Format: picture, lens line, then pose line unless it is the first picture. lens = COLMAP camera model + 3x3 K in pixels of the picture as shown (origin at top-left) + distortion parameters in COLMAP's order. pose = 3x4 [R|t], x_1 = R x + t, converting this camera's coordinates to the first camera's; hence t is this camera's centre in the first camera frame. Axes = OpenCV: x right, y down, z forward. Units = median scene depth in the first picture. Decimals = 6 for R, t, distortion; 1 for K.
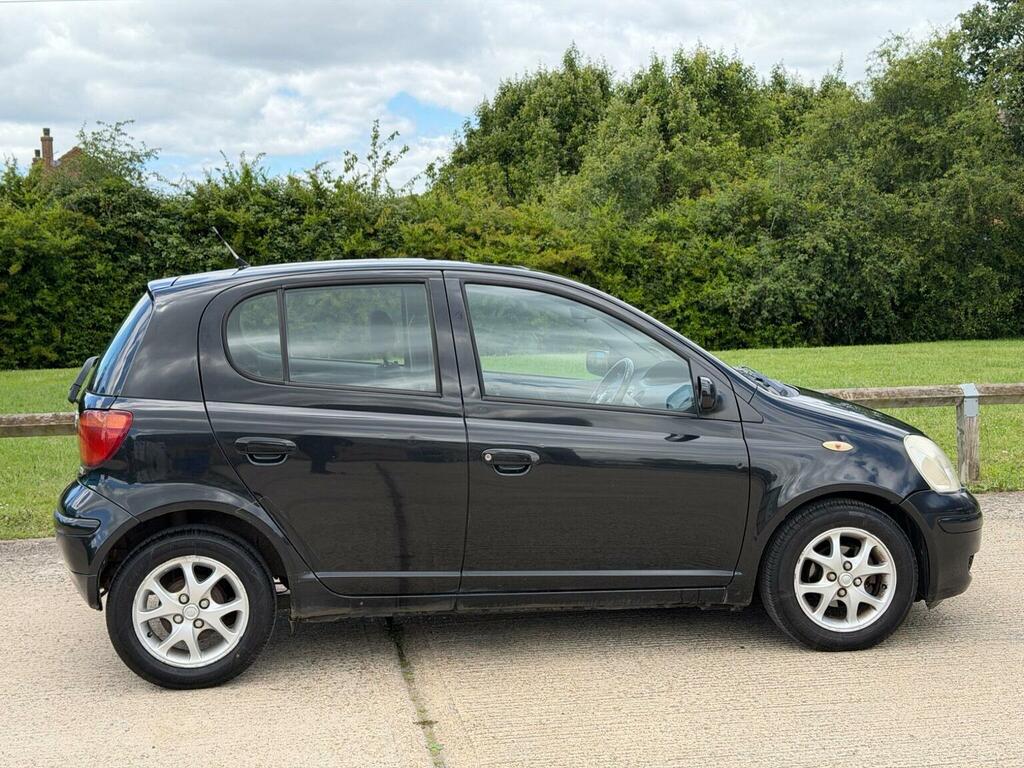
lens RADIAL K [[1427.2, 0, 512.0], [0, 1427.2, 384.0], [0, 0, 1]] dist [0.186003, -0.391693]
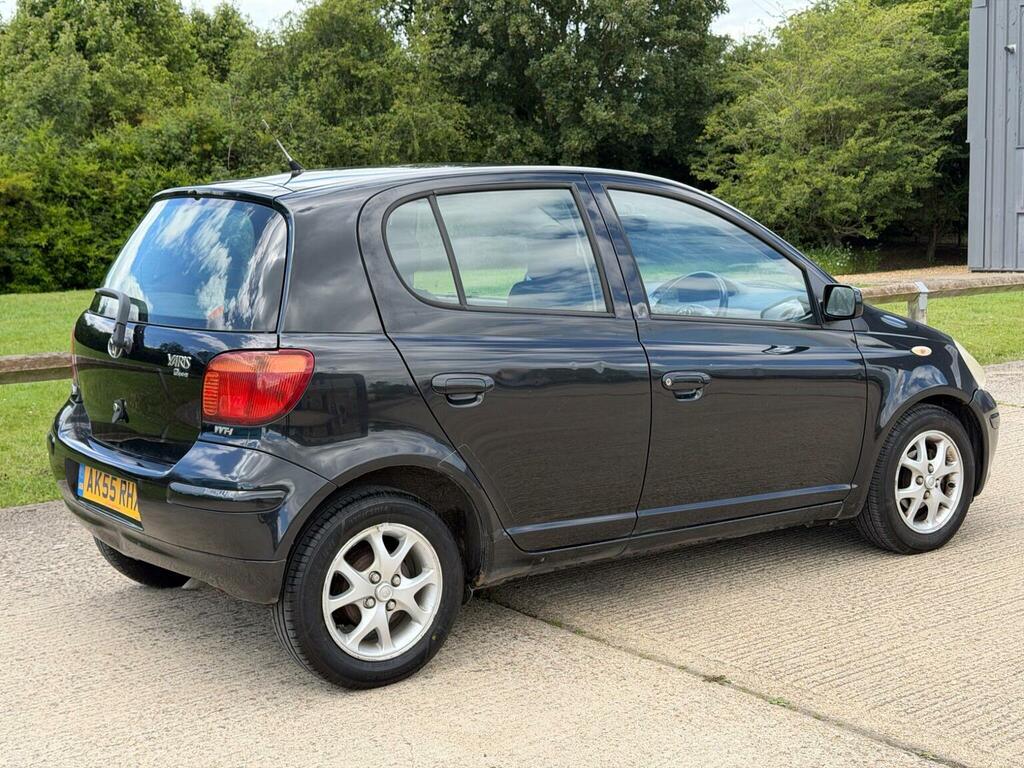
lens RADIAL K [[1427.2, 0, 512.0], [0, 1427.2, 384.0], [0, 0, 1]] dist [0.186003, -0.391693]
pose [[0.883661, -0.061740, 0.464038, -0.107094], [0.042361, 0.997744, 0.052083, 0.000295], [-0.466207, -0.026367, 0.884283, 0.051487]]
